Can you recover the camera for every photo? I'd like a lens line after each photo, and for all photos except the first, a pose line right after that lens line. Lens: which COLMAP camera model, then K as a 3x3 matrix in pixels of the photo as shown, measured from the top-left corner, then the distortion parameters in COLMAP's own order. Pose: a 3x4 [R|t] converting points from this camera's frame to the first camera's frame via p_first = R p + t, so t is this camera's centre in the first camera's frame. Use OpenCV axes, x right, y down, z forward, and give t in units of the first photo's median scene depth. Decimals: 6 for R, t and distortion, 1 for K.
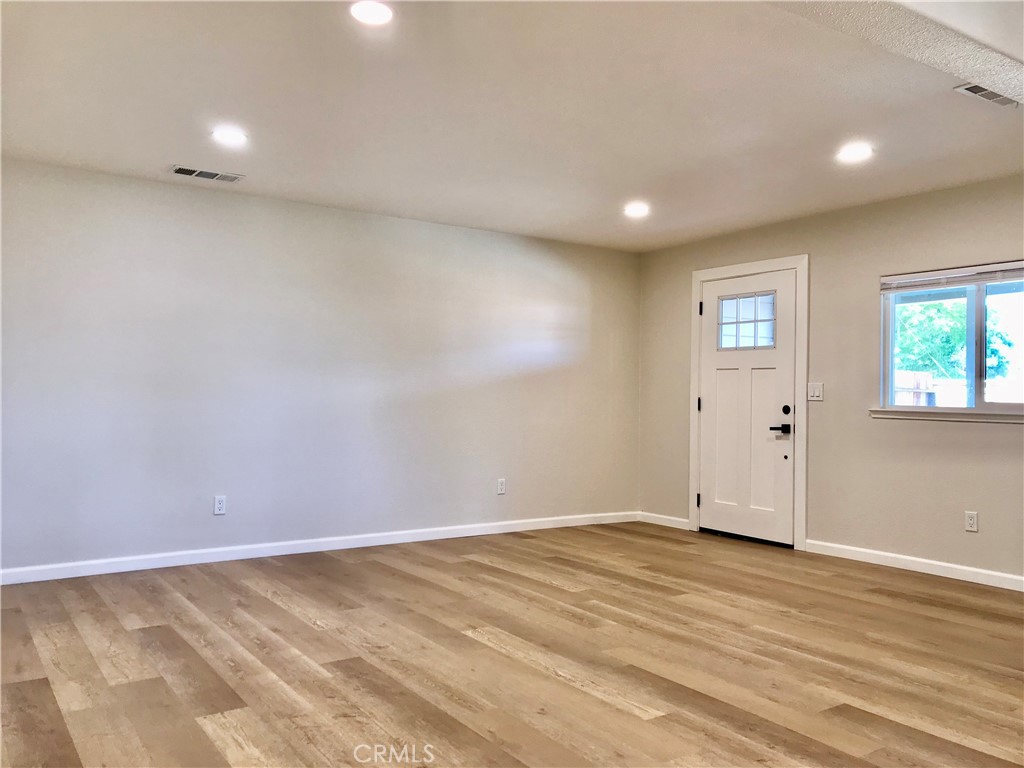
lens RADIAL K [[841.5, 0, 512.0], [0, 841.5, 384.0], [0, 0, 1]] dist [0.048589, -0.053159]
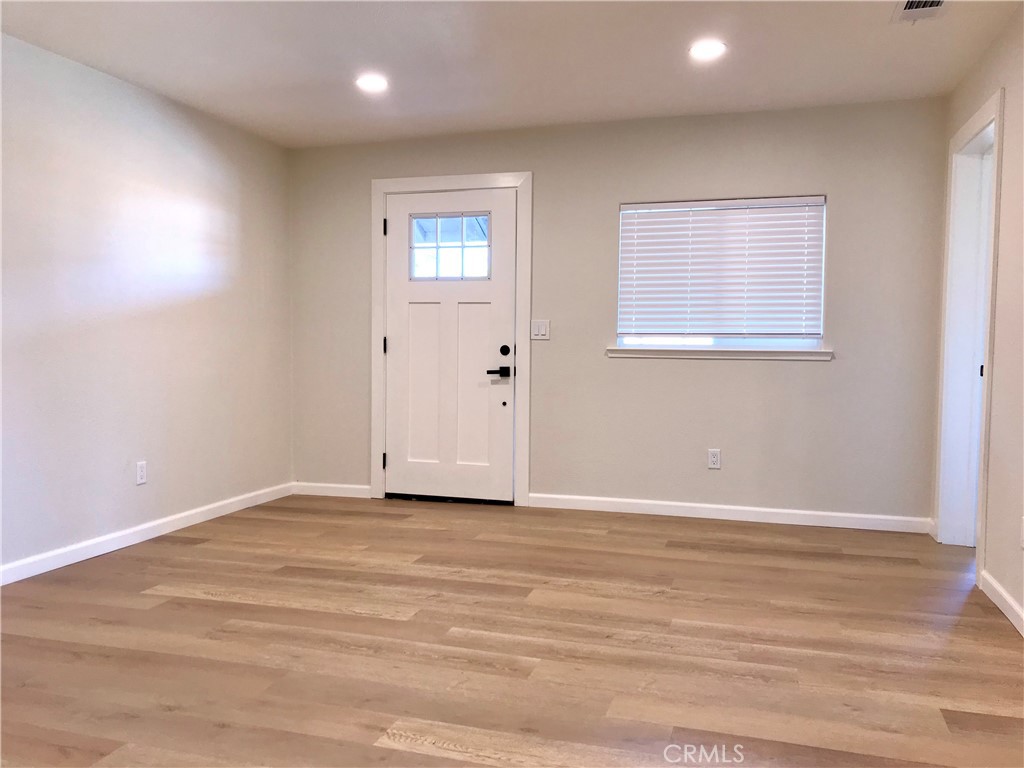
lens RADIAL K [[841.5, 0, 512.0], [0, 841.5, 384.0], [0, 0, 1]] dist [0.048589, -0.053159]
pose [[0.780095, -0.046453, 0.623934, -0.232061], [-0.001778, 0.997071, 0.076457, -0.001414], [-0.625658, -0.060753, 0.777728, 0.336976]]
